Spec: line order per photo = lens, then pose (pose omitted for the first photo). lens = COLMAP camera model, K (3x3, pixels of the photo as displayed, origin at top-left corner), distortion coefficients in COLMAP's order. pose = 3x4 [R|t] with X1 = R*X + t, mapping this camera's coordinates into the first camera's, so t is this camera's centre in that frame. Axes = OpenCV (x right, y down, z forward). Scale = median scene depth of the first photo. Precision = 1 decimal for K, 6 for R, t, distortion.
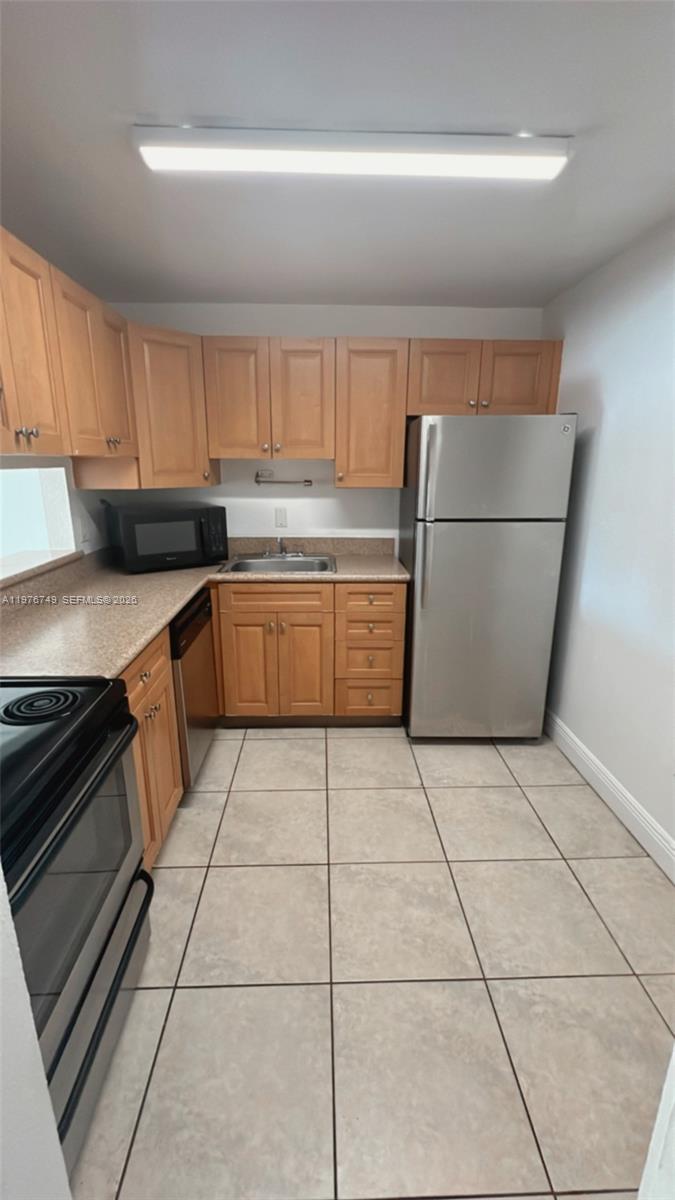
lens RADIAL K [[499.3, 0, 333.3], [0, 499.3, 599.1], [0, 0, 1]] dist [-0.002736, 0.000556]
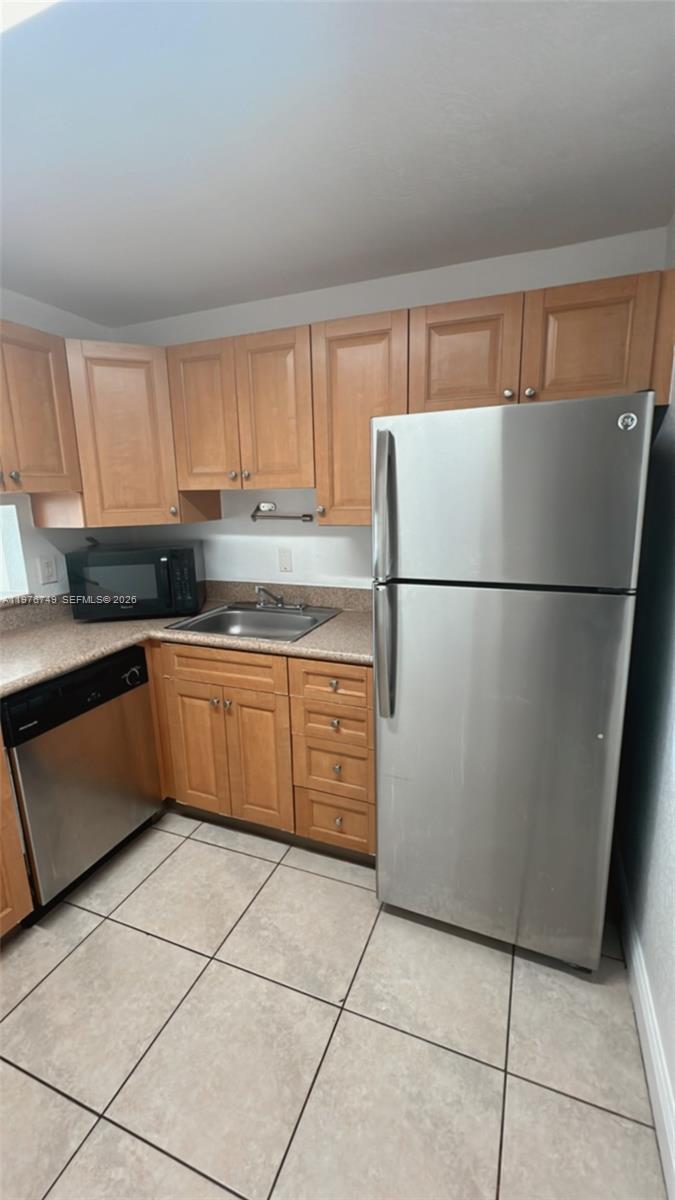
lens RADIAL K [[499.3, 0, 339.4], [0, 499.3, 598.1], [0, 0, 1]] dist [-0.002736, 0.000556]
pose [[0.916974, 0.061497, -0.394179, 0.344014], [-0.081237, 0.996129, -0.033572, -0.096276], [0.390589, 0.062807, 0.918420, 0.348889]]
